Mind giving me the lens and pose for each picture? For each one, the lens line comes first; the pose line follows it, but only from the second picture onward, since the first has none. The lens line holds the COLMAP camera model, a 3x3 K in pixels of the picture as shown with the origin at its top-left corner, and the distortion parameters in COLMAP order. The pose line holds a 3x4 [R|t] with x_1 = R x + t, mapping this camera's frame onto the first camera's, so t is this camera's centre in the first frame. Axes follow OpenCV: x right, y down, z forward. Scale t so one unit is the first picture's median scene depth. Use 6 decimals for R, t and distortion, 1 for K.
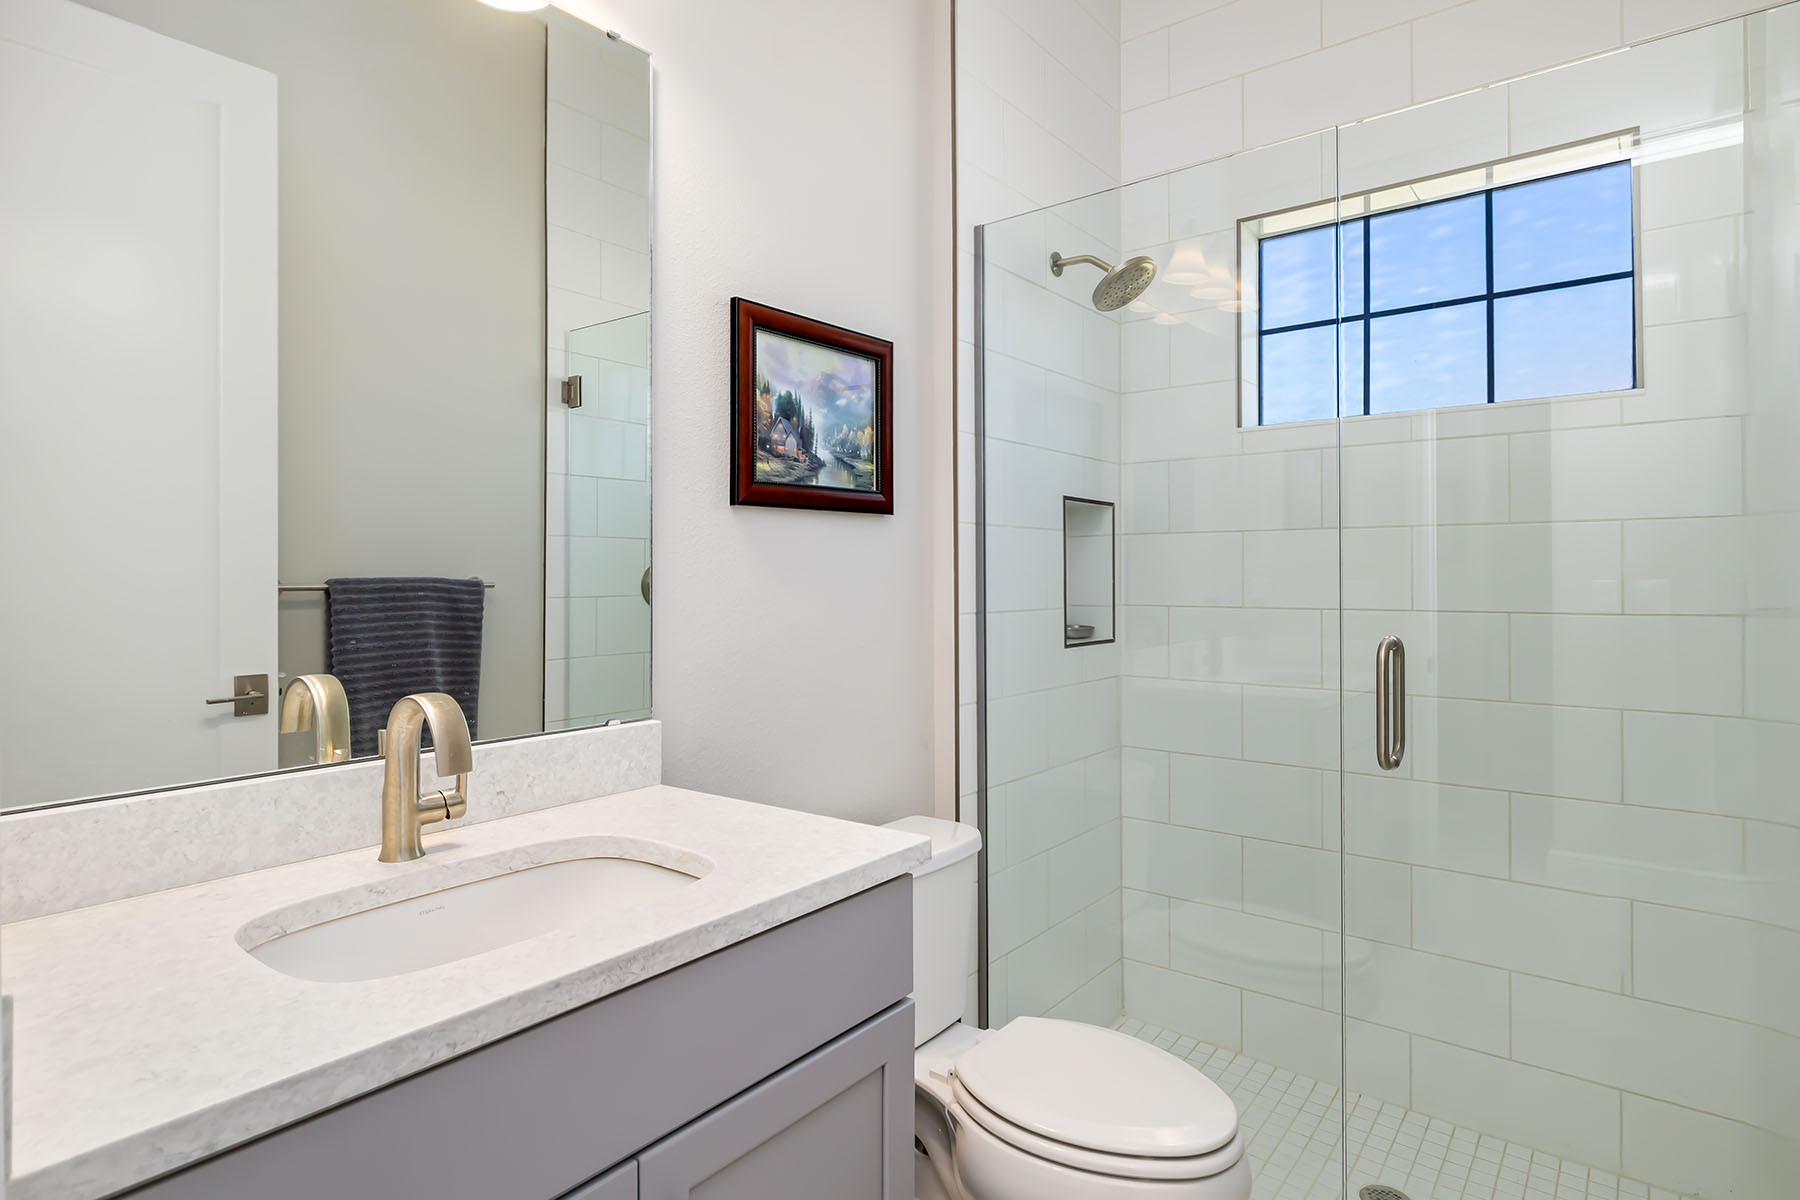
lens RADIAL K [[967.7, 0, 899.3], [0, 967.7, 573.2], [0, 0, 1]] dist [-0.000219, -0.000130]
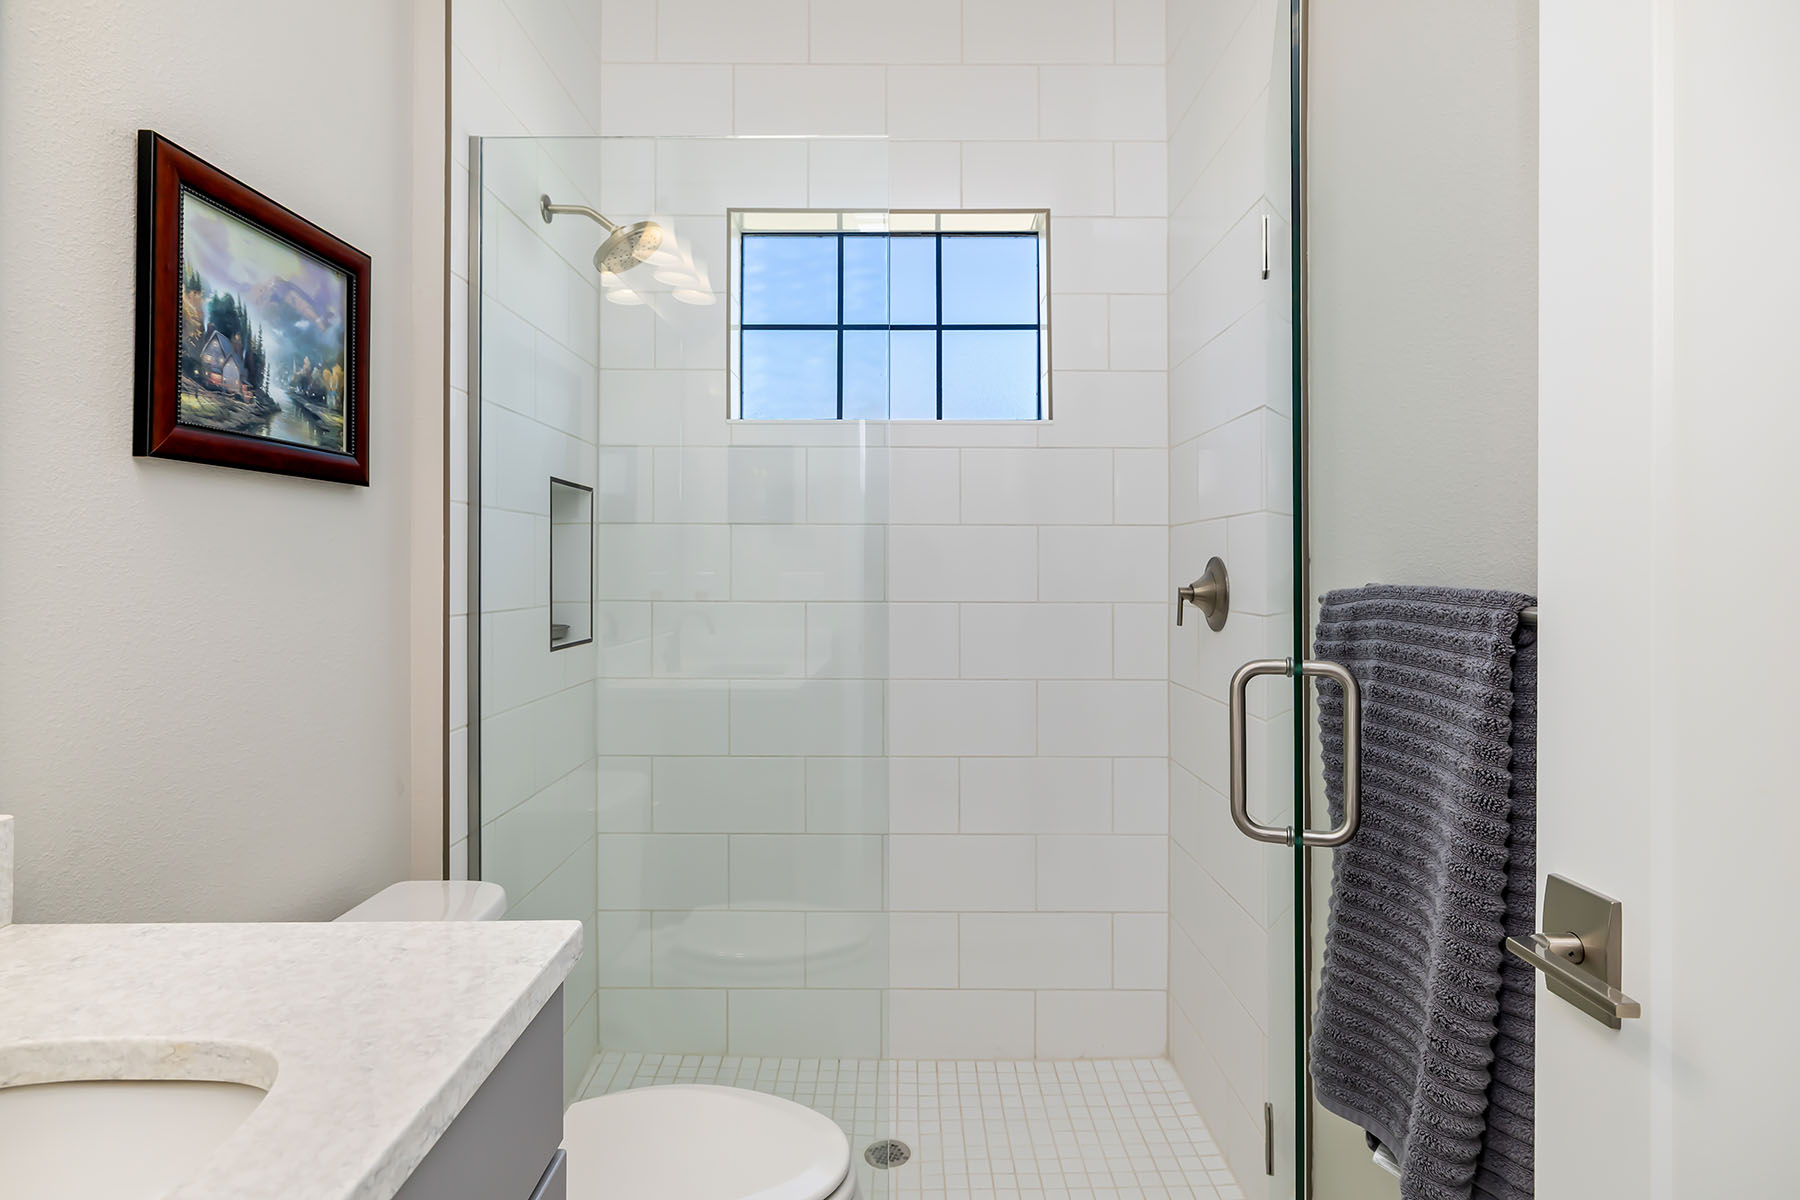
lens RADIAL K [[948.5, 0, 900.3], [0, 948.5, 563.5], [0, 0, 1]] dist [-0.000504, -0.000290]
pose [[0.781193, 0.007504, 0.624245, -0.150688], [-0.006342, 0.999972, -0.004085, -0.000367], [-0.624257, -0.000768, 0.781218, 0.177958]]
